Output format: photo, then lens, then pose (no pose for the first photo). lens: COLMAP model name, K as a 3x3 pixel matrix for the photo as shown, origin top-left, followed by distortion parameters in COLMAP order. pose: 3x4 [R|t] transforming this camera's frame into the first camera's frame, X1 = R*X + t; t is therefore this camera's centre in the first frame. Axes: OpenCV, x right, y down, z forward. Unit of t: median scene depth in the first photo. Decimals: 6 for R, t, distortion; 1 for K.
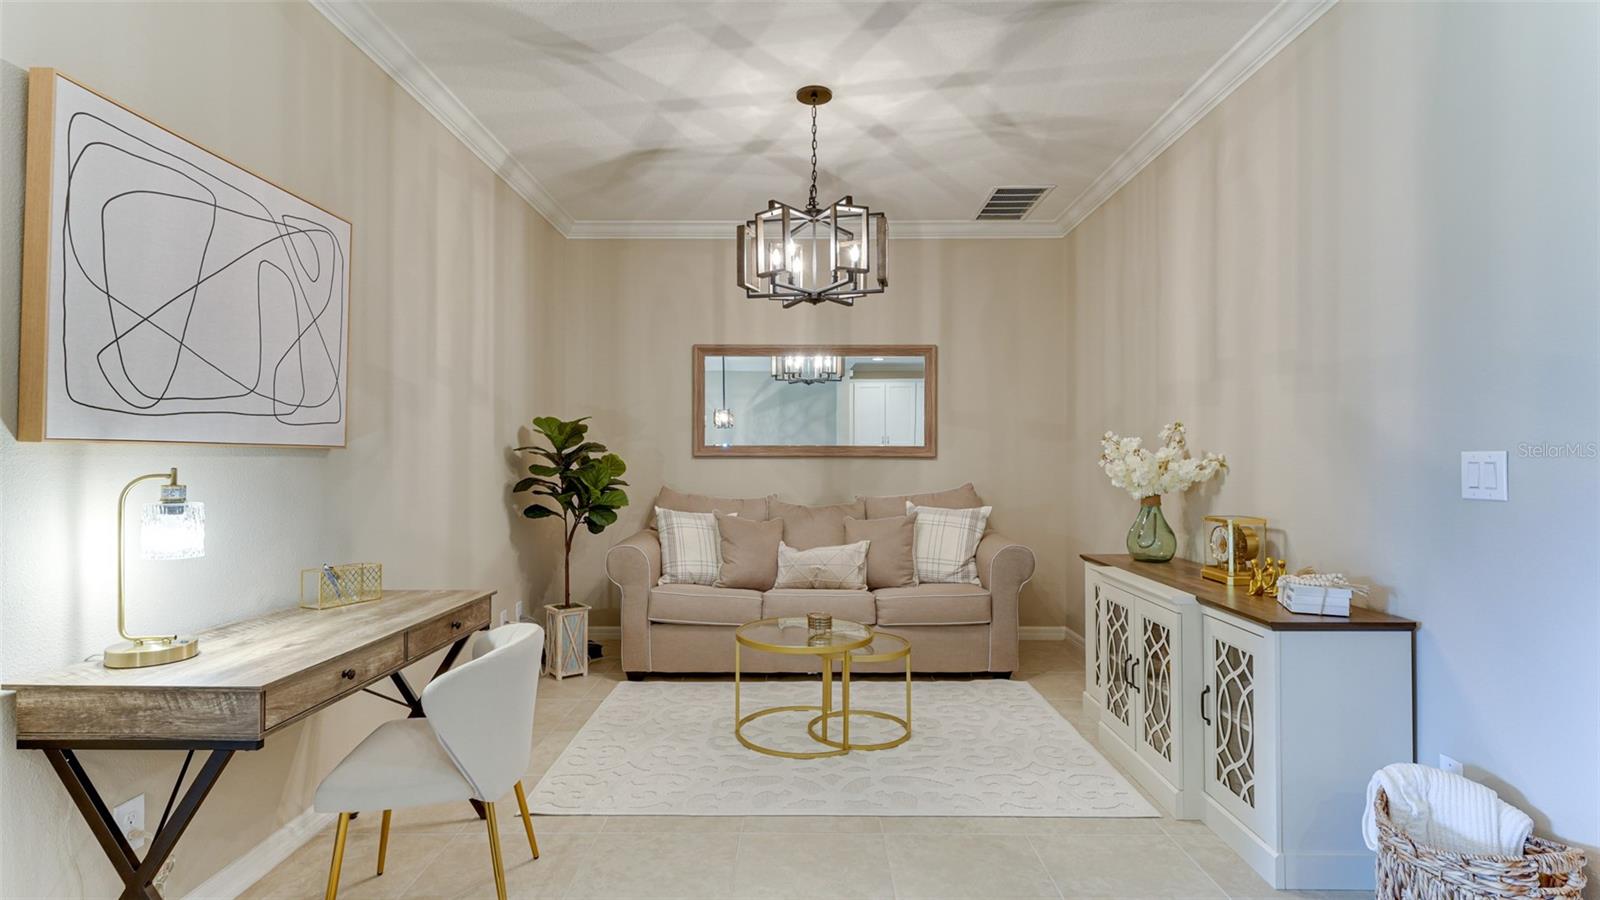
lens RADIAL K [[759.6, 0, 797.3], [0, 759.6, 453.5], [0, 0, 1]] dist [-0.001060, 0.000373]
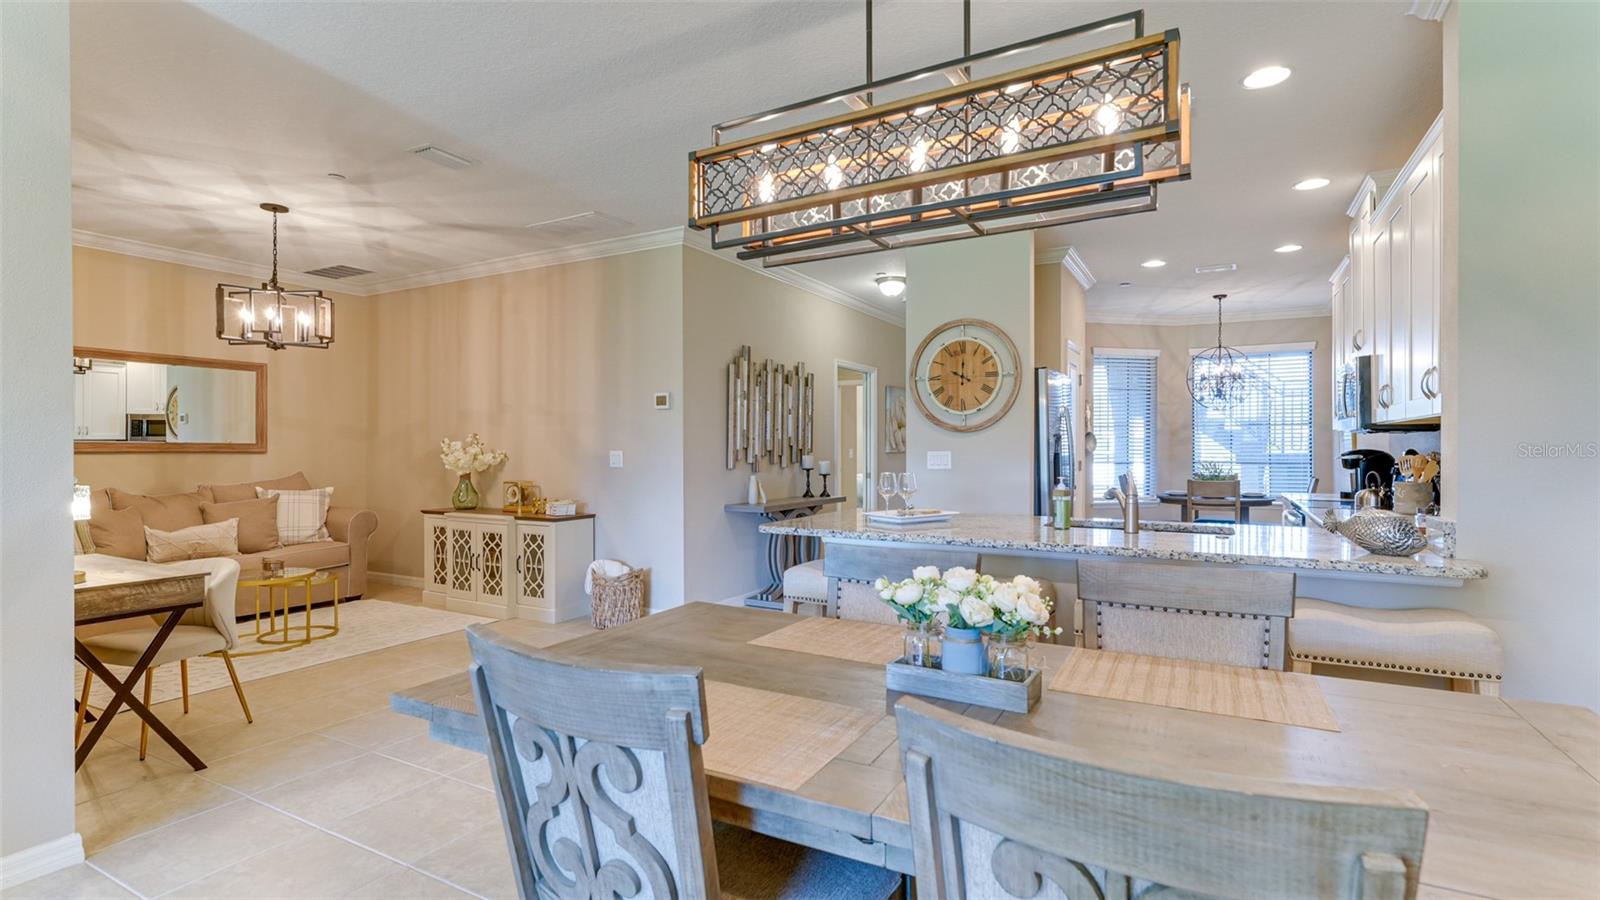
lens RADIAL K [[759.6, 0, 802.3], [0, 759.6, 451.1], [0, 0, 1]] dist [-0.001060, 0.000373]
pose [[0.474172, -0.003677, 0.880425, -0.690457], [-0.004973, 0.999964, 0.006854, -0.013637], [-0.880418, -0.007628, 0.474136, -0.527303]]
